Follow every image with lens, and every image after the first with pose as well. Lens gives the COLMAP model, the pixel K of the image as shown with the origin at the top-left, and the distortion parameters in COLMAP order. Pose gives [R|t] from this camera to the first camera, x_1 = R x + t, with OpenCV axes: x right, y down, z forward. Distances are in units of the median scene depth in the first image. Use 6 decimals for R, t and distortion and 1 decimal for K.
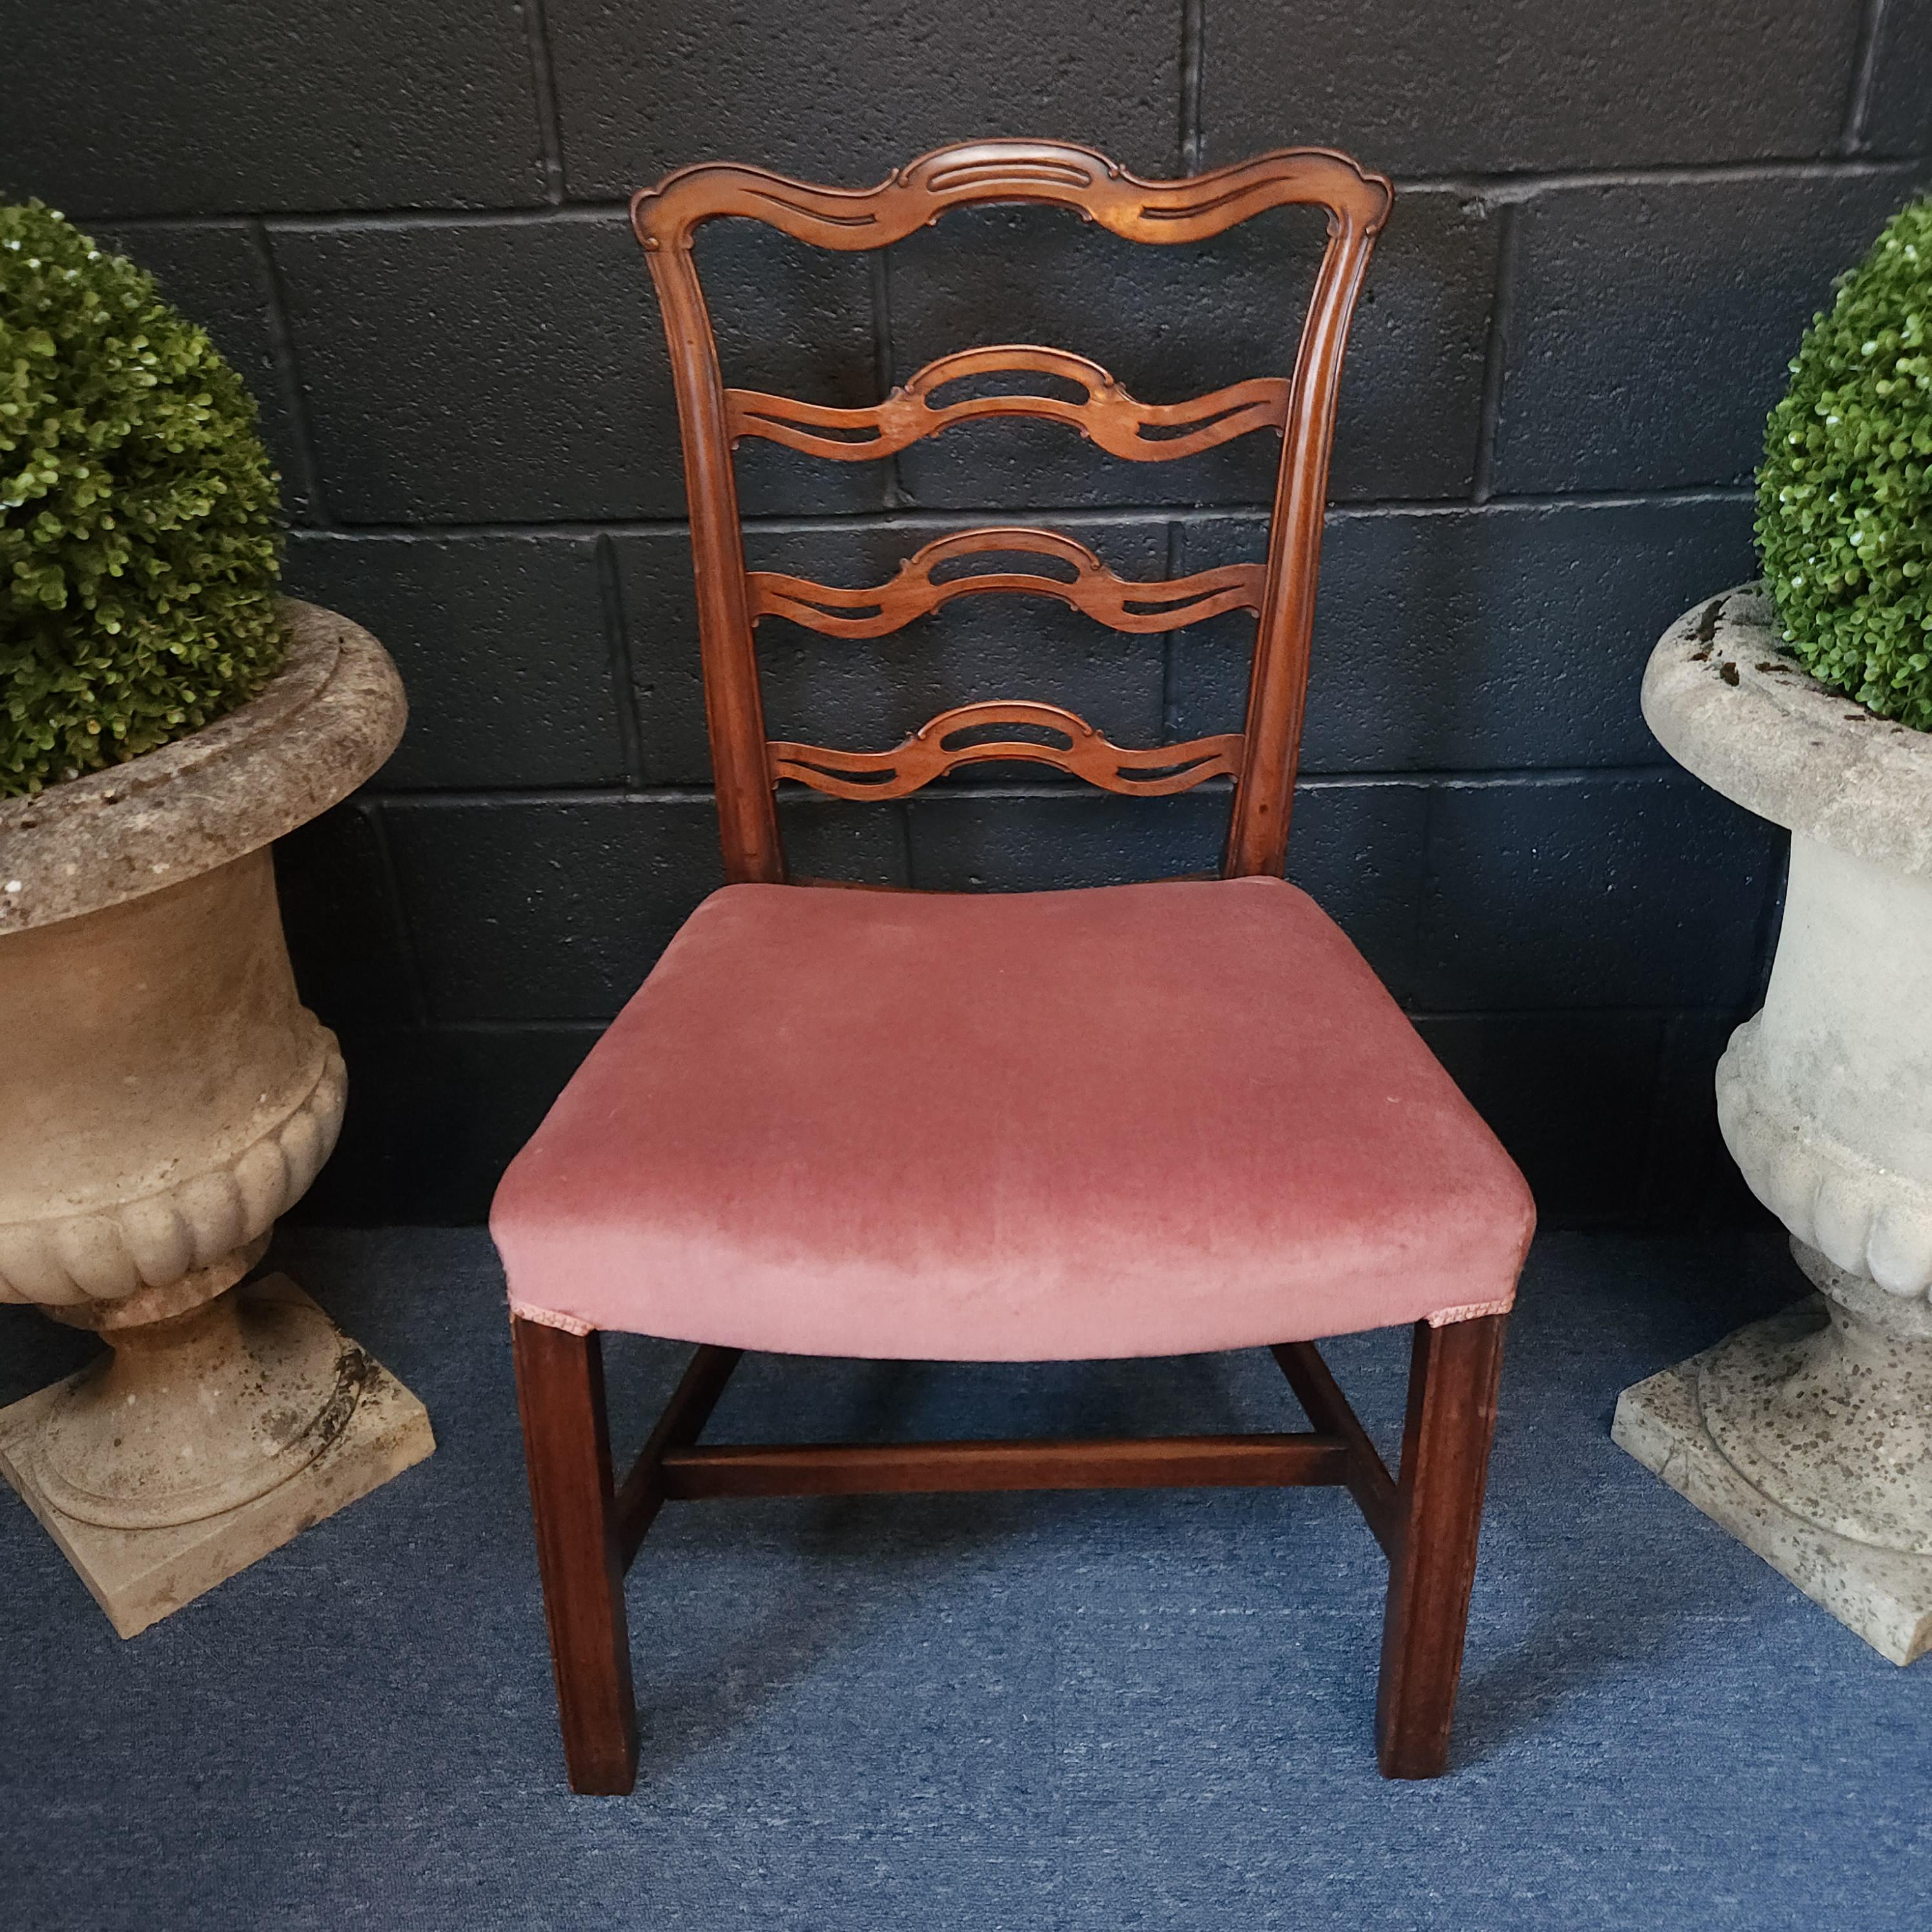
lens RADIAL K [[1710.6, 0, 954.6], [0, 1710.6, 942.2], [0, 0, 1]] dist [0.069952, -0.062810]
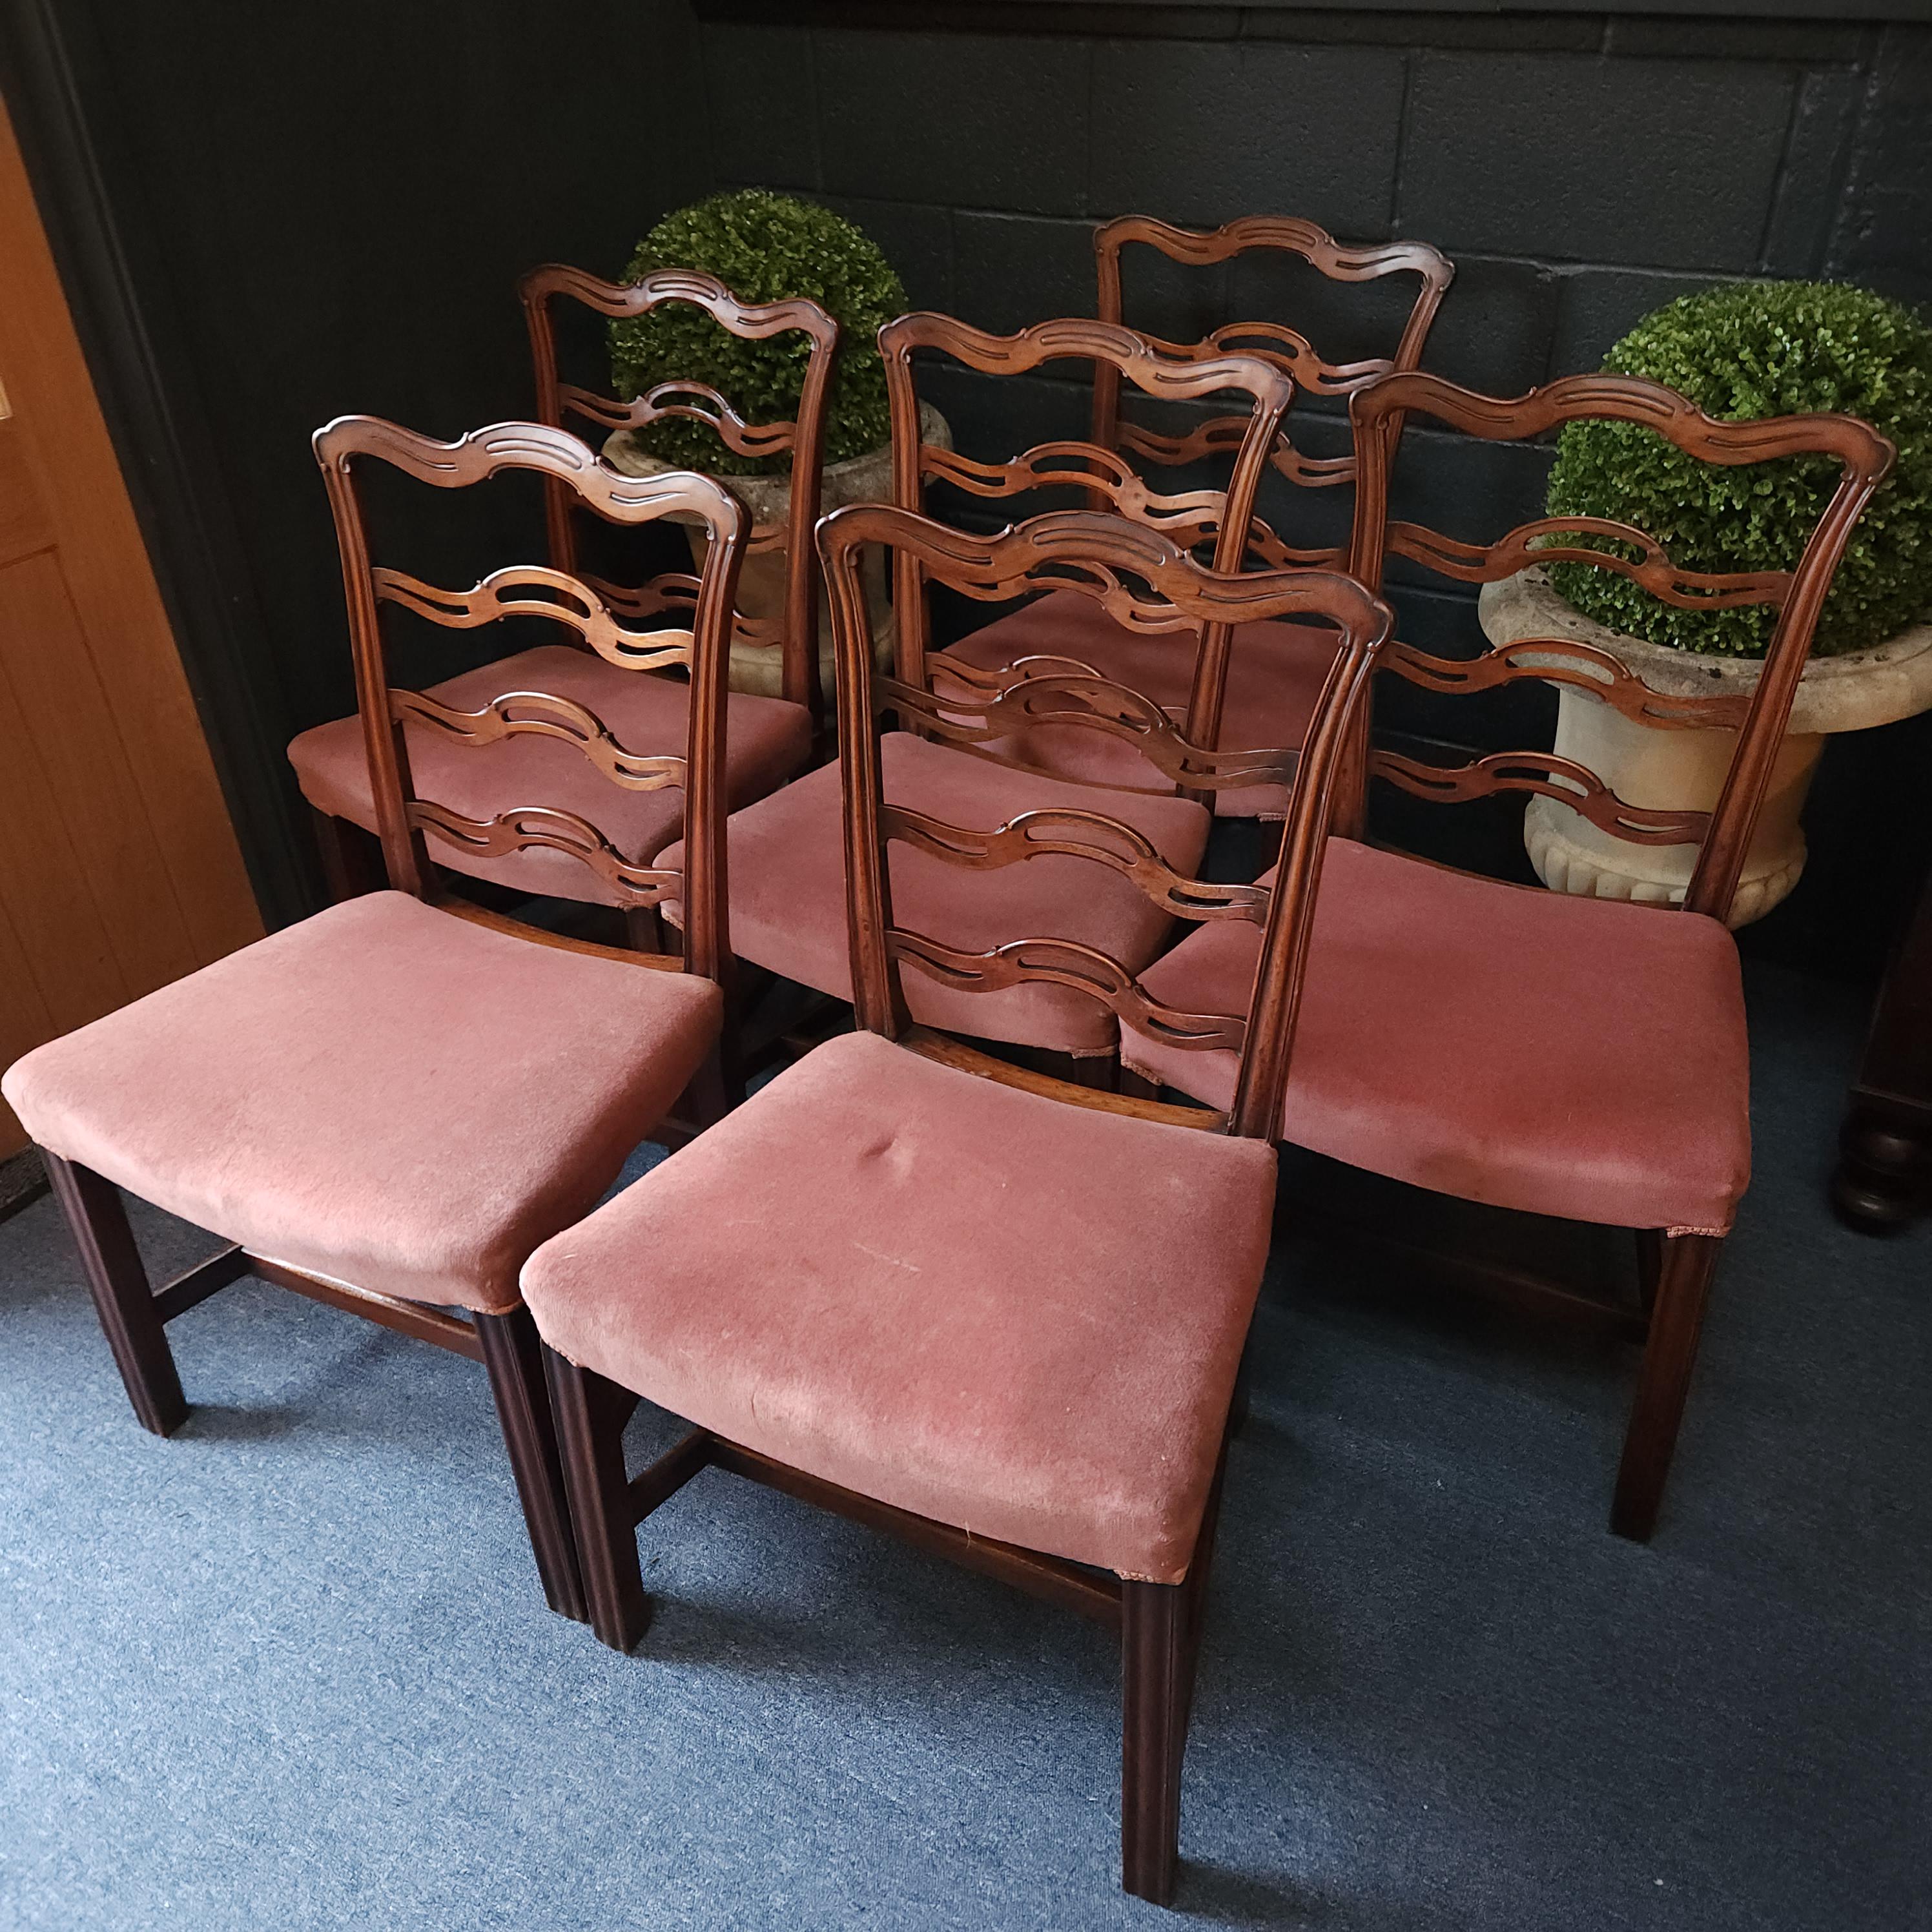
lens RADIAL K [[1710.6, 0, 973.3], [0, 1710.6, 969.8], [0, 0, 1]] dist [0.069952, -0.062810]
pose [[0.881666, 0.275973, -0.382758, 0.672658], [-0.222489, 0.958445, 0.178557, 0.074140], [0.416129, -0.072268, 0.906429, -0.926720]]
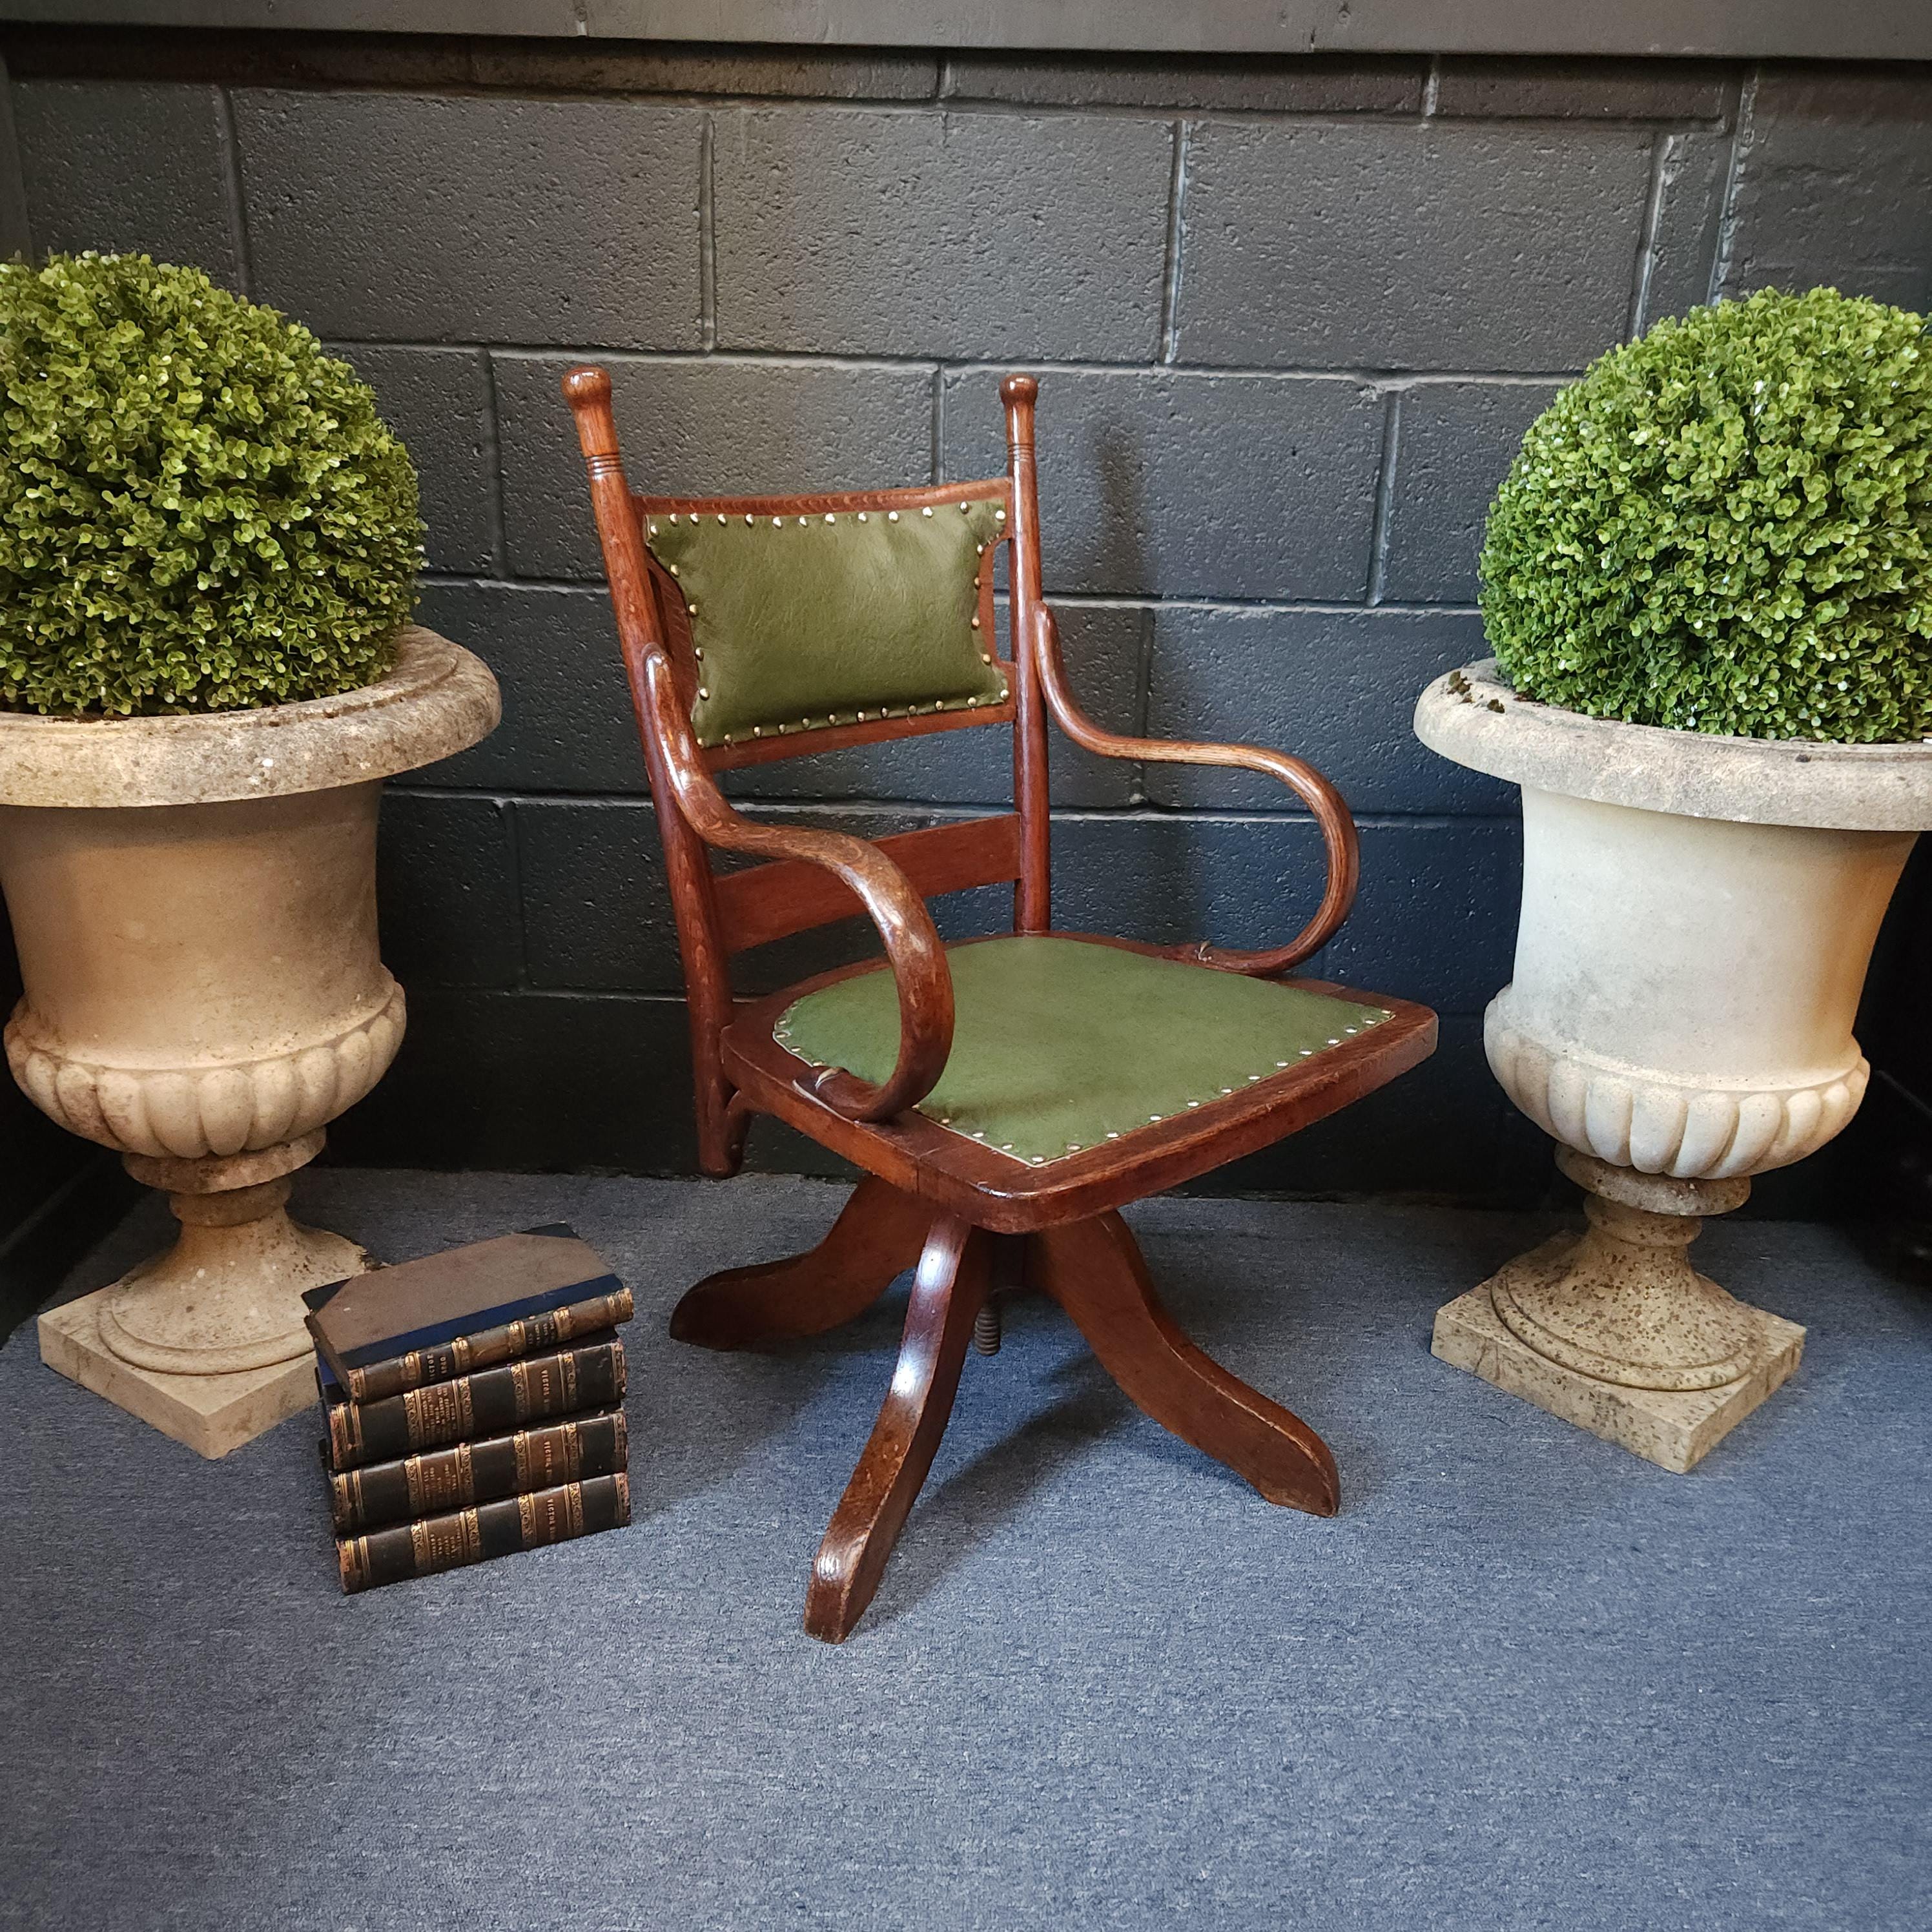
lens RADIAL K [[1710.6, 0, 949.8], [0, 1710.6, 958.5], [0, 0, 1]] dist [0.069952, -0.062810]
pose [[0.997810, 0.048989, 0.044448, -0.078859], [-0.042009, 0.988353, -0.146268, 0.251478], [-0.051096, 0.144080, 0.988246, -0.301876]]
